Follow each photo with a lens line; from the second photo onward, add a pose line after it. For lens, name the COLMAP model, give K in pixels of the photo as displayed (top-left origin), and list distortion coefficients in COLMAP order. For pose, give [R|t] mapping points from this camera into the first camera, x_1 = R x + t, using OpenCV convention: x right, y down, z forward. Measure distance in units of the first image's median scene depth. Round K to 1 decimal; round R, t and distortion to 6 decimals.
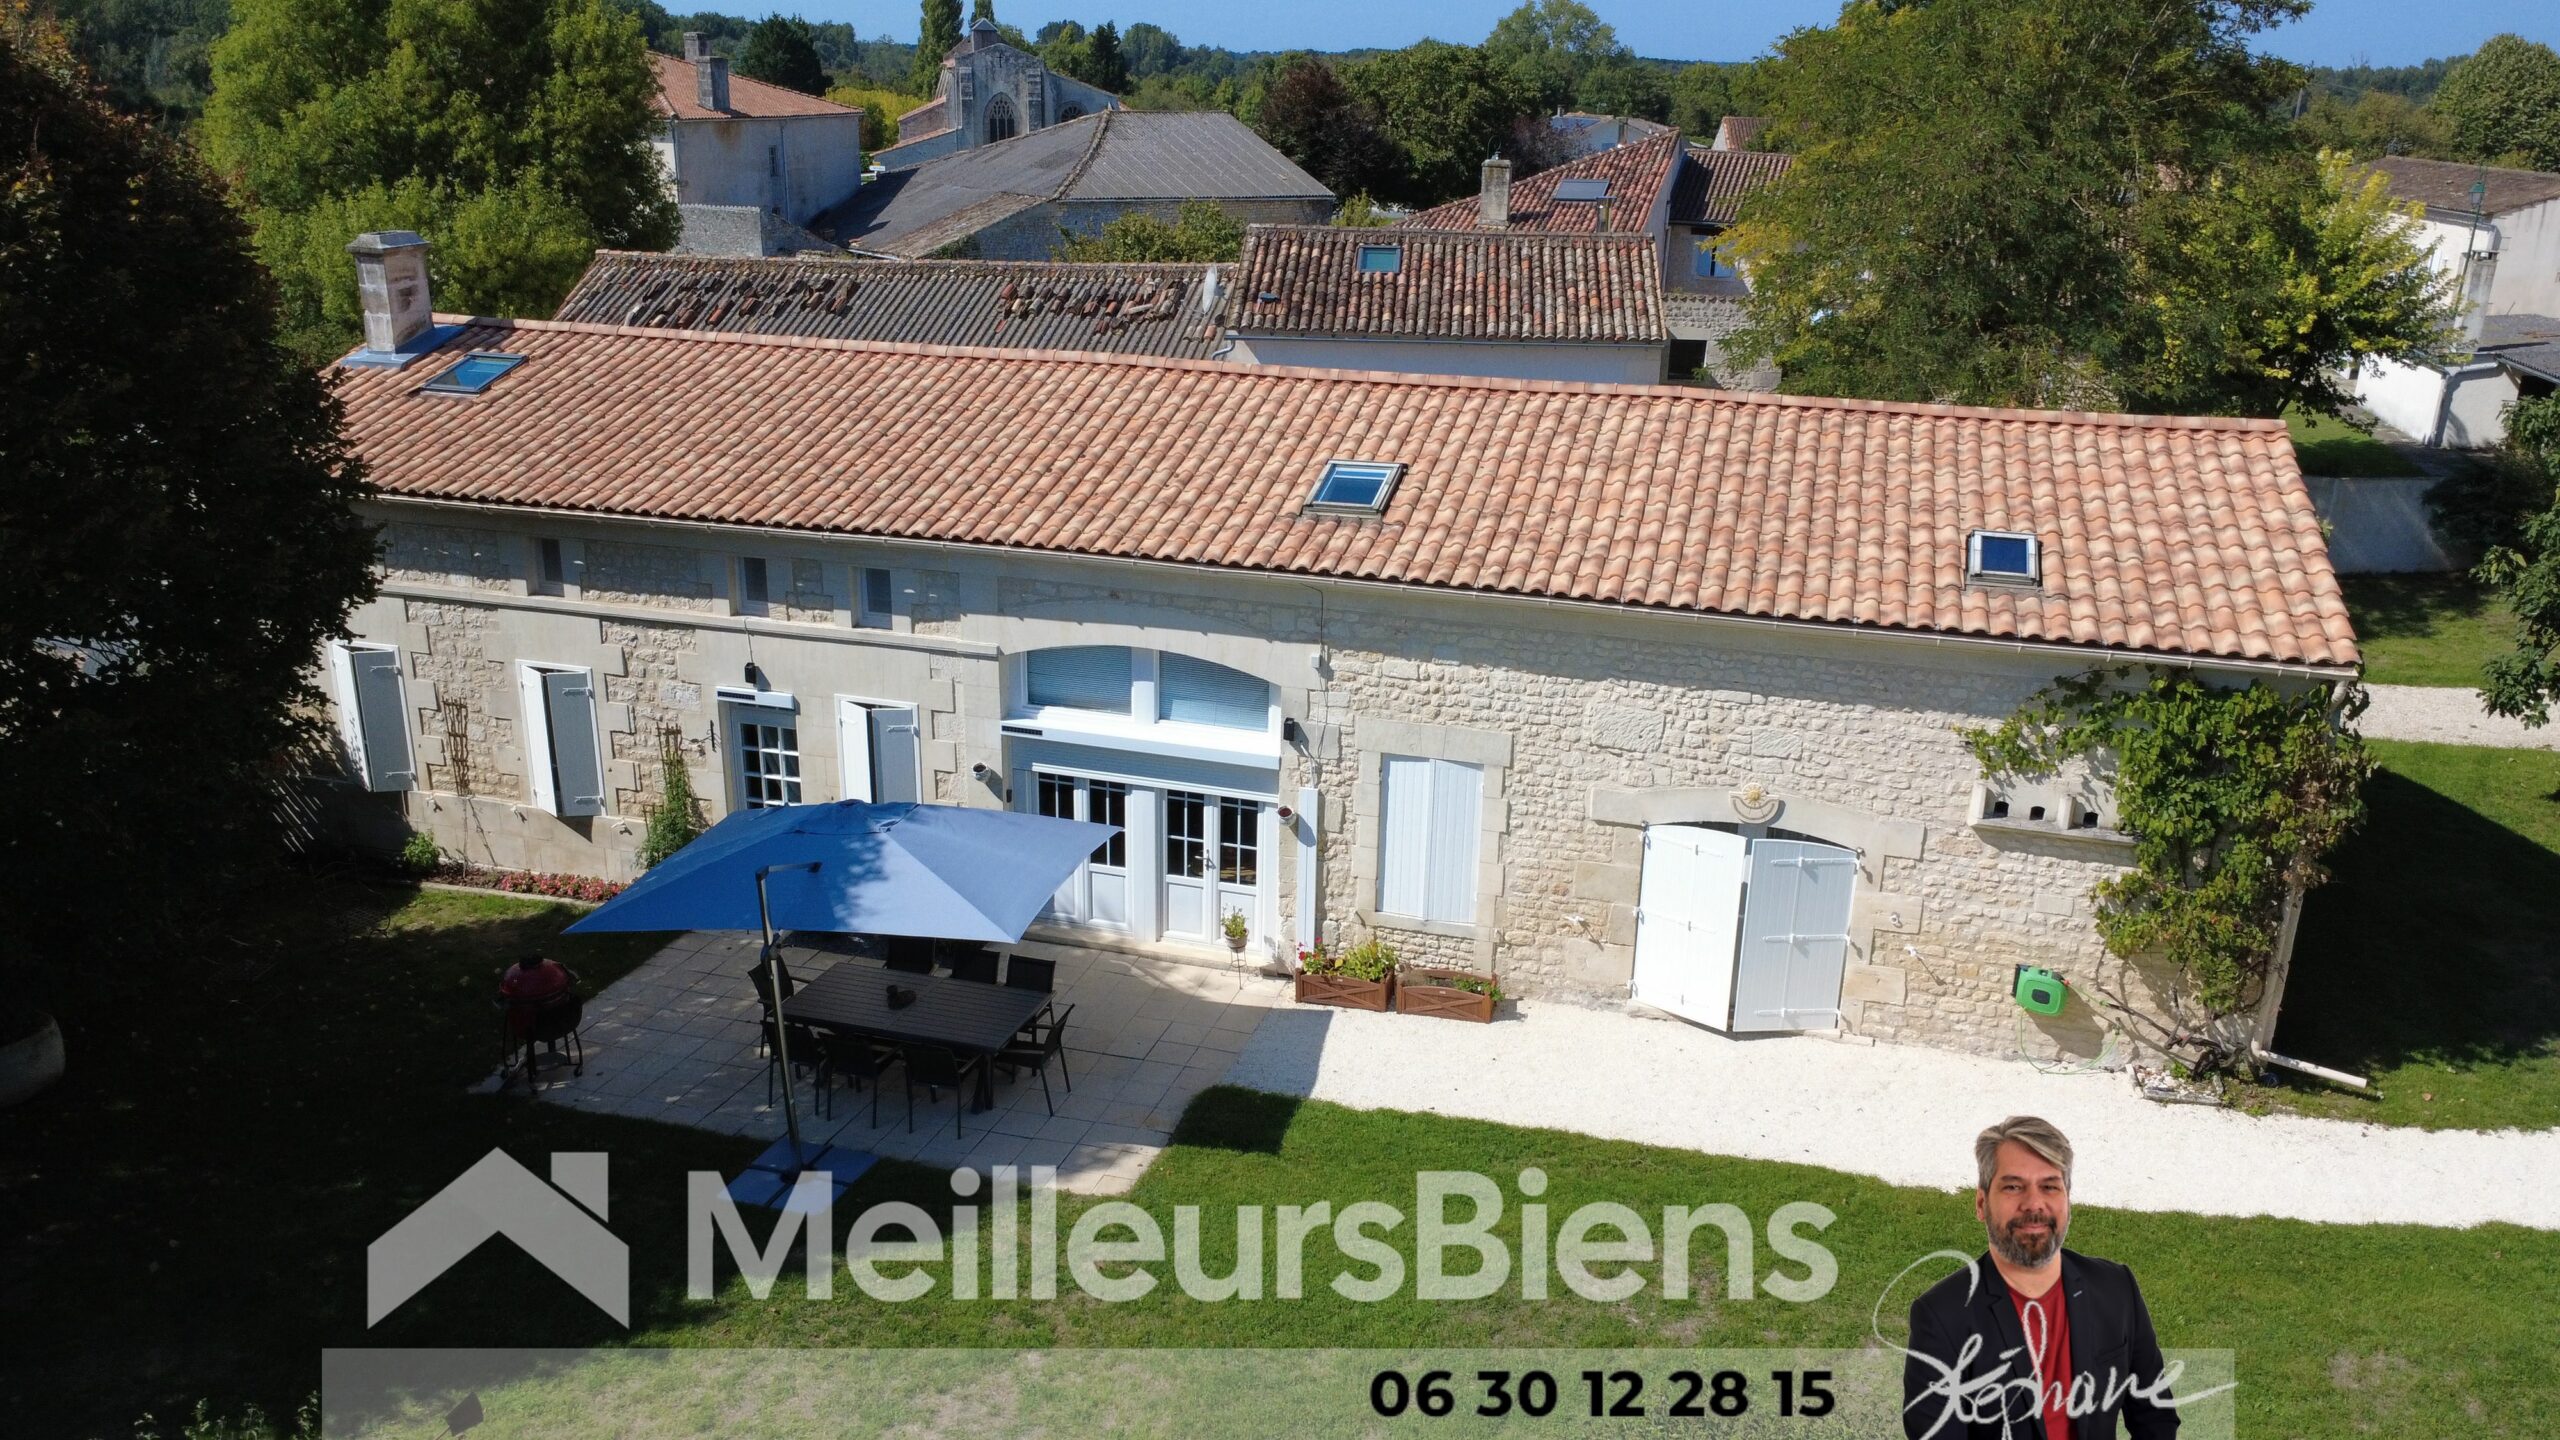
lens RADIAL K [[1923.5, 0, 1277.3], [0, 1923.5, 722.9], [0, 0, 1]] dist [0.002943, 0.004289]
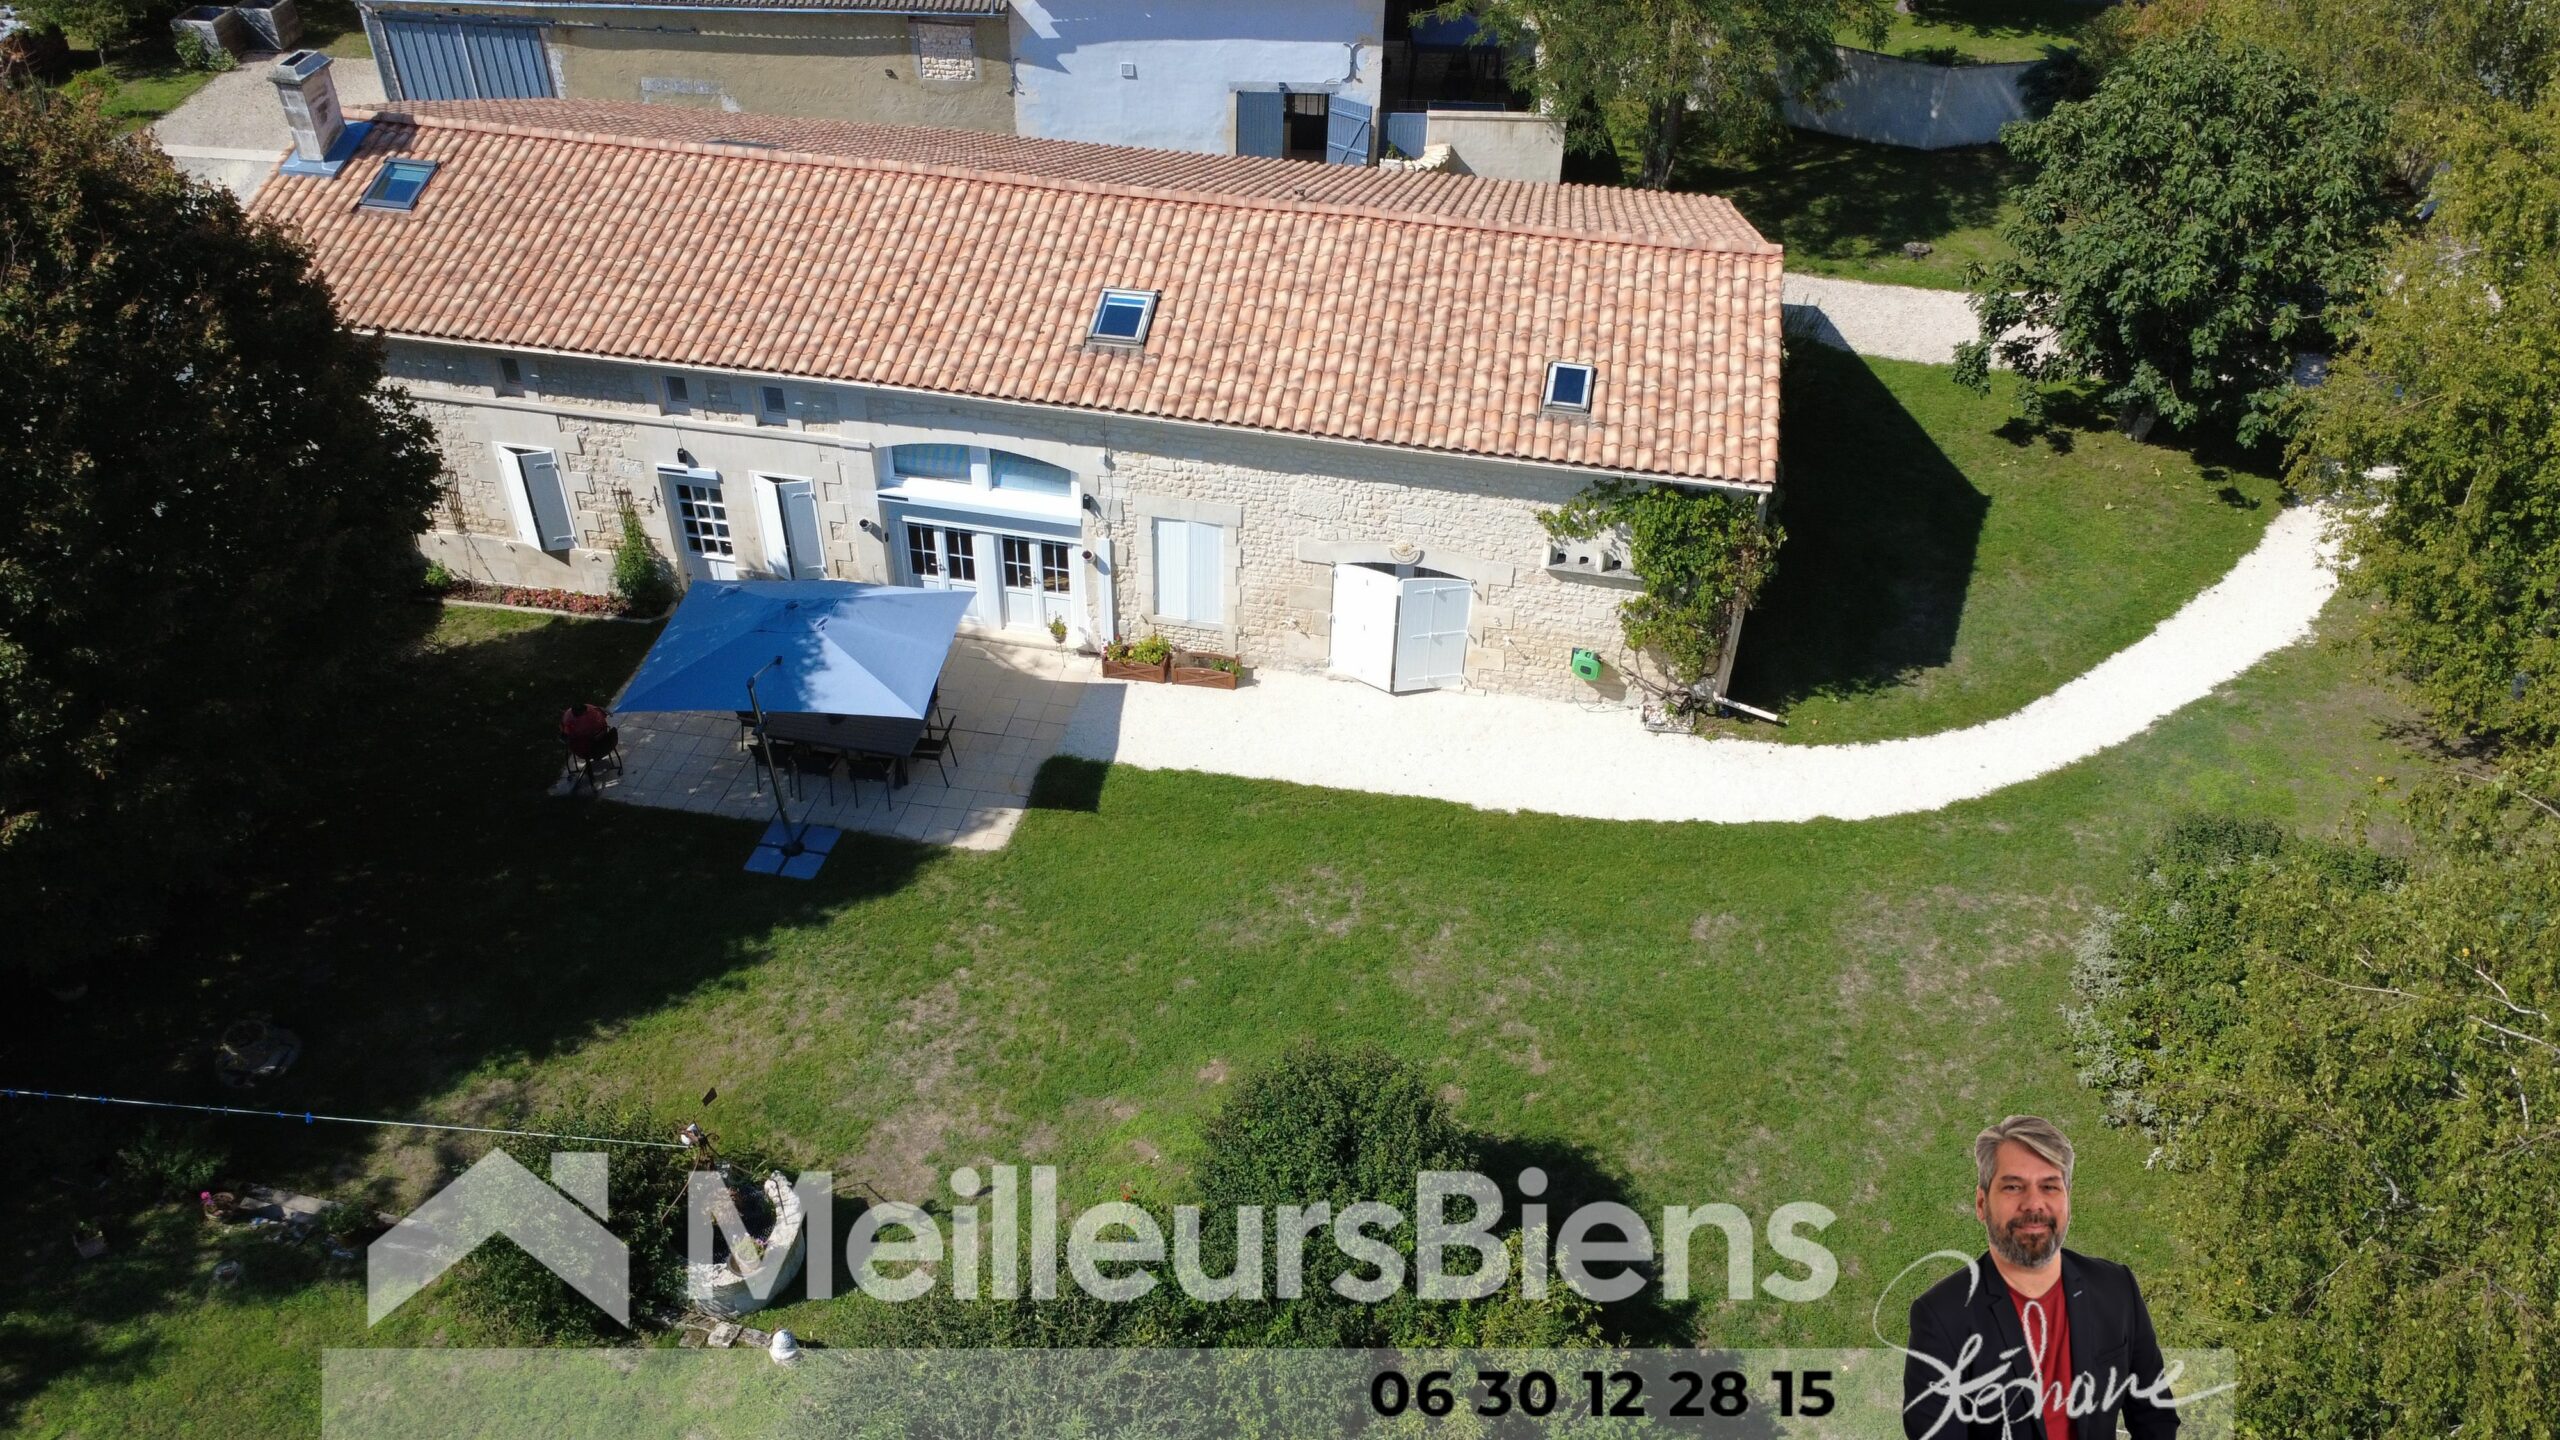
lens RADIAL K [[1923.3, 0, 1277.5], [0, 1923.3, 724.5], [0, 0, 1]] dist [0.003399, 0.000547]
pose [[0.994086, -0.065361, 0.086719, 0.012423], [0.030628, 0.934913, 0.353554, -0.338517], [-0.104183, -0.348807, 0.931386, -0.391944]]
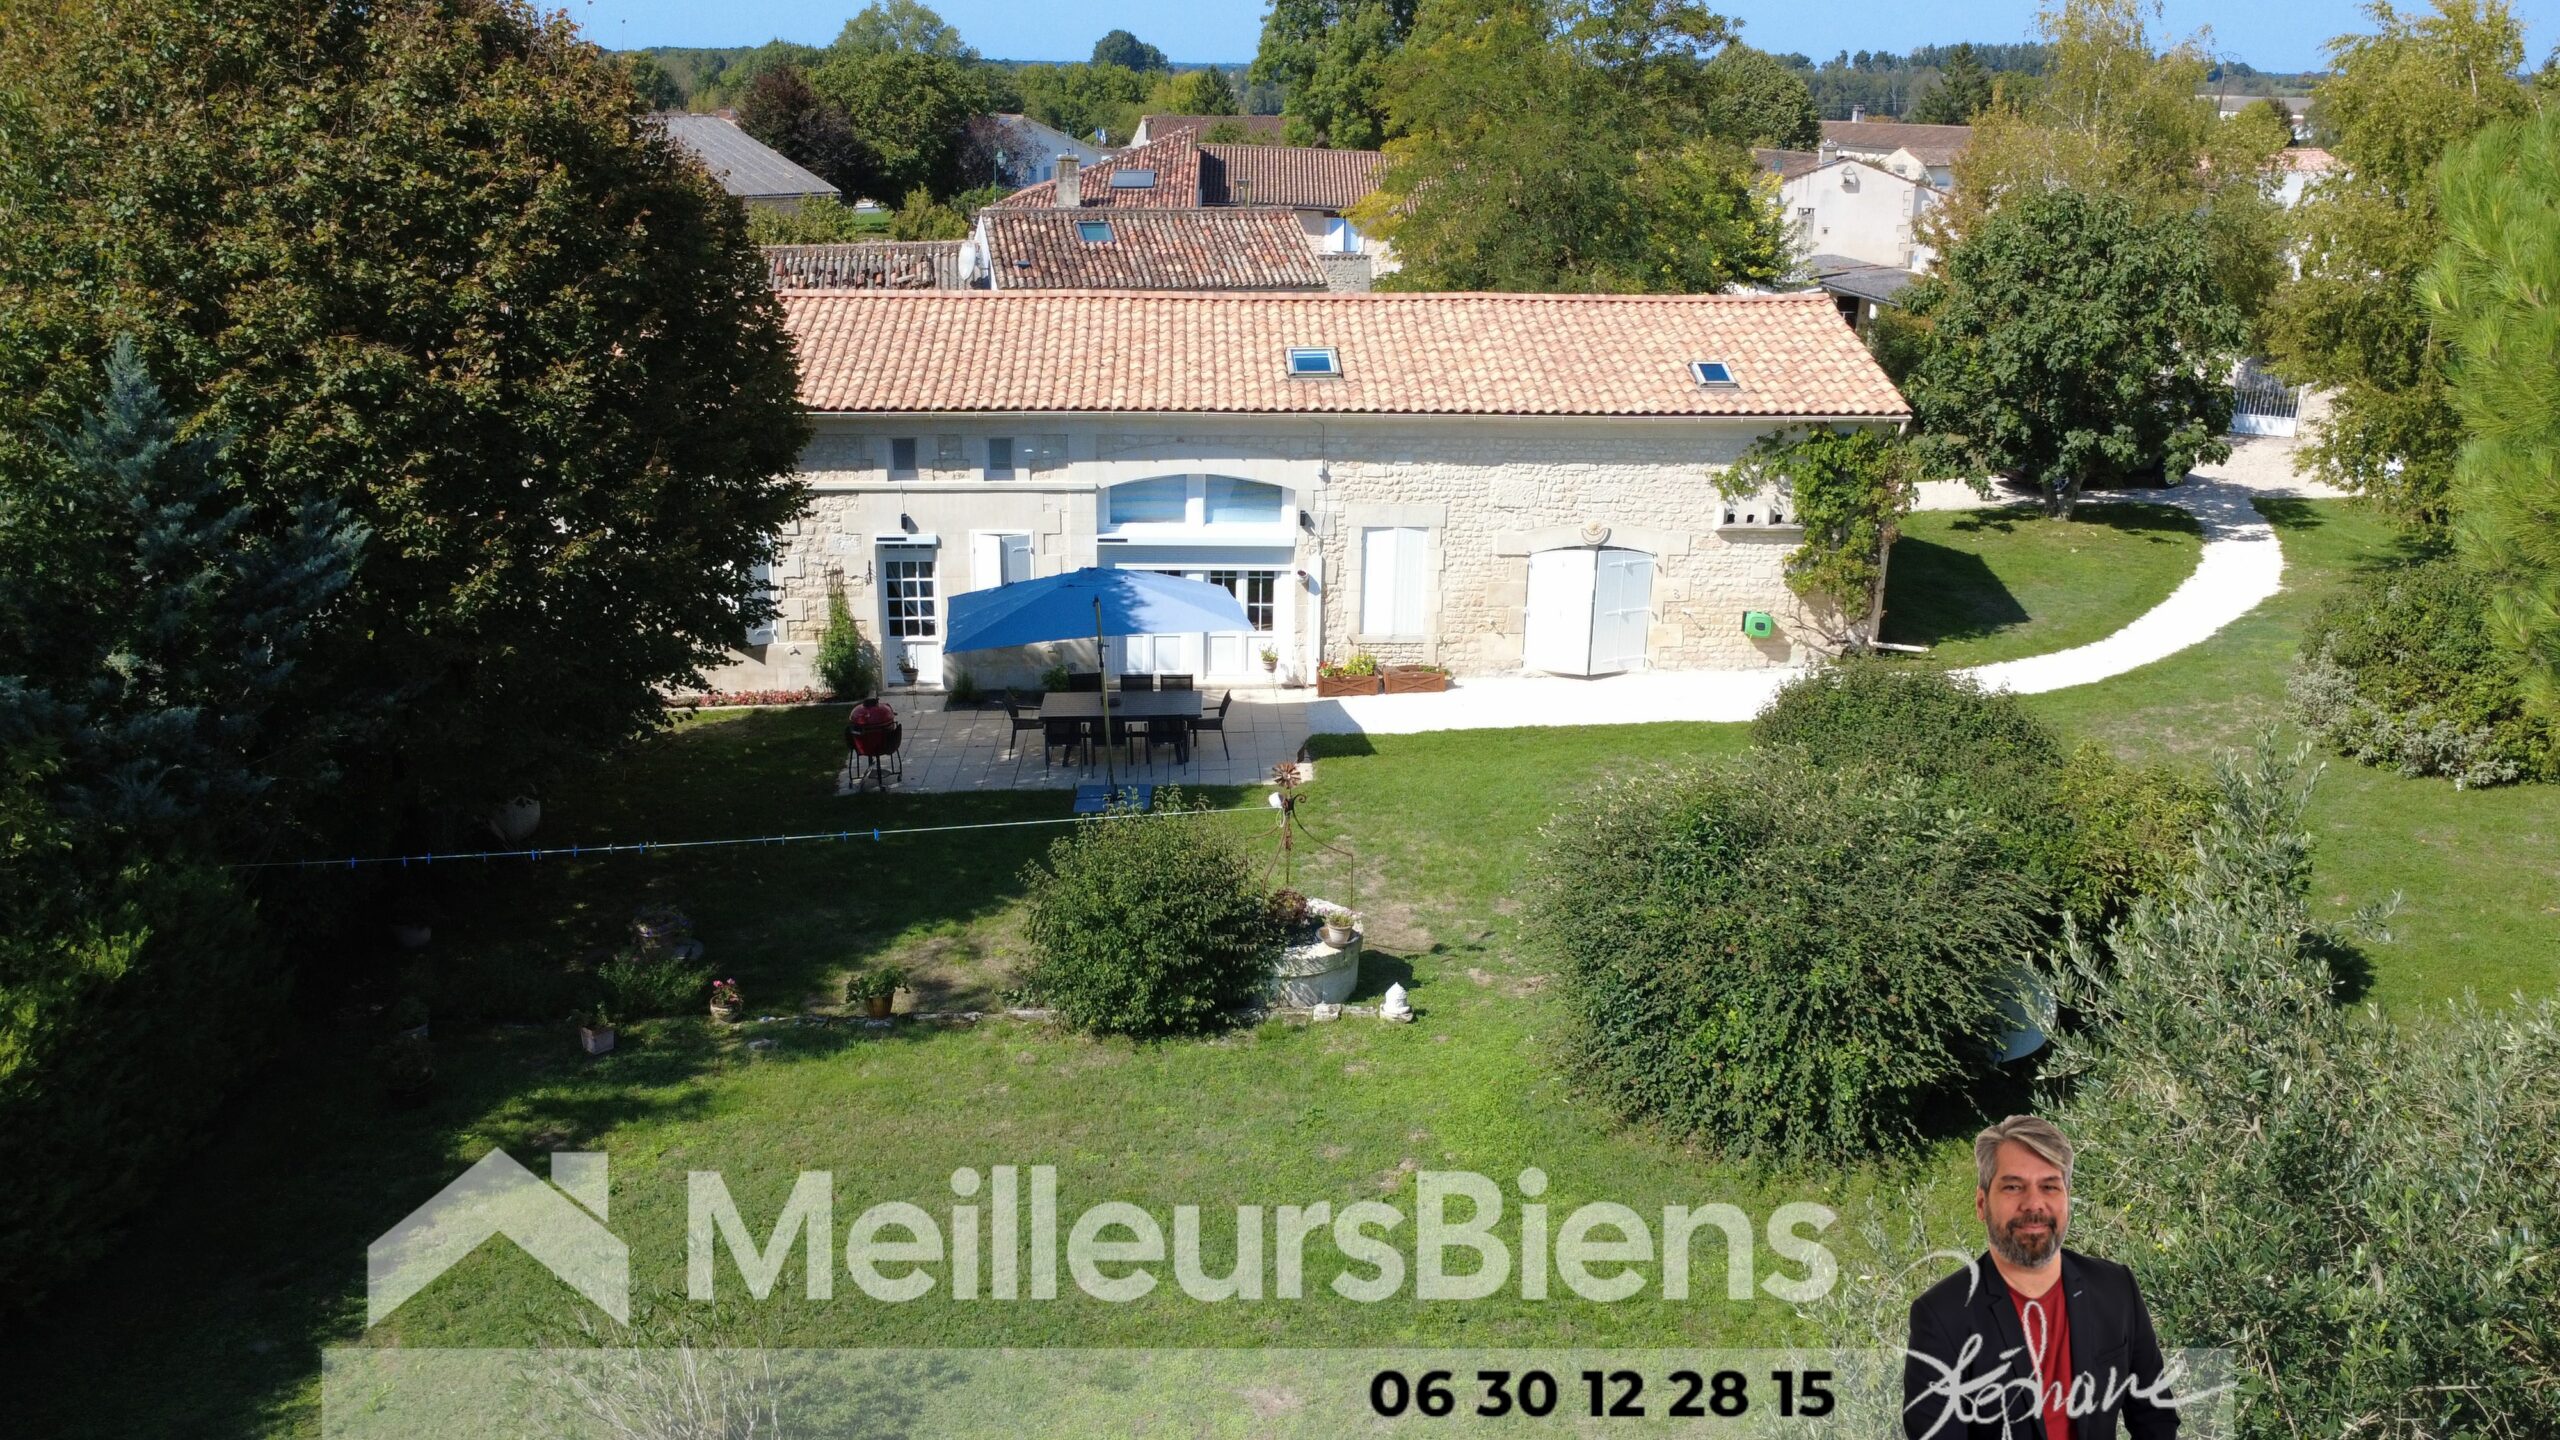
lens RADIAL K [[1928.7, 0, 1280.0], [0, 1928.7, 720.0], [0, 0, 1]] dist [-0.006019, 0.000821]
pose [[0.941425, -0.110878, 0.318473, -0.519071], [0.111102, 0.993655, 0.017520, 0.134657], [-0.318394, 0.018889, 0.947770, -0.456415]]
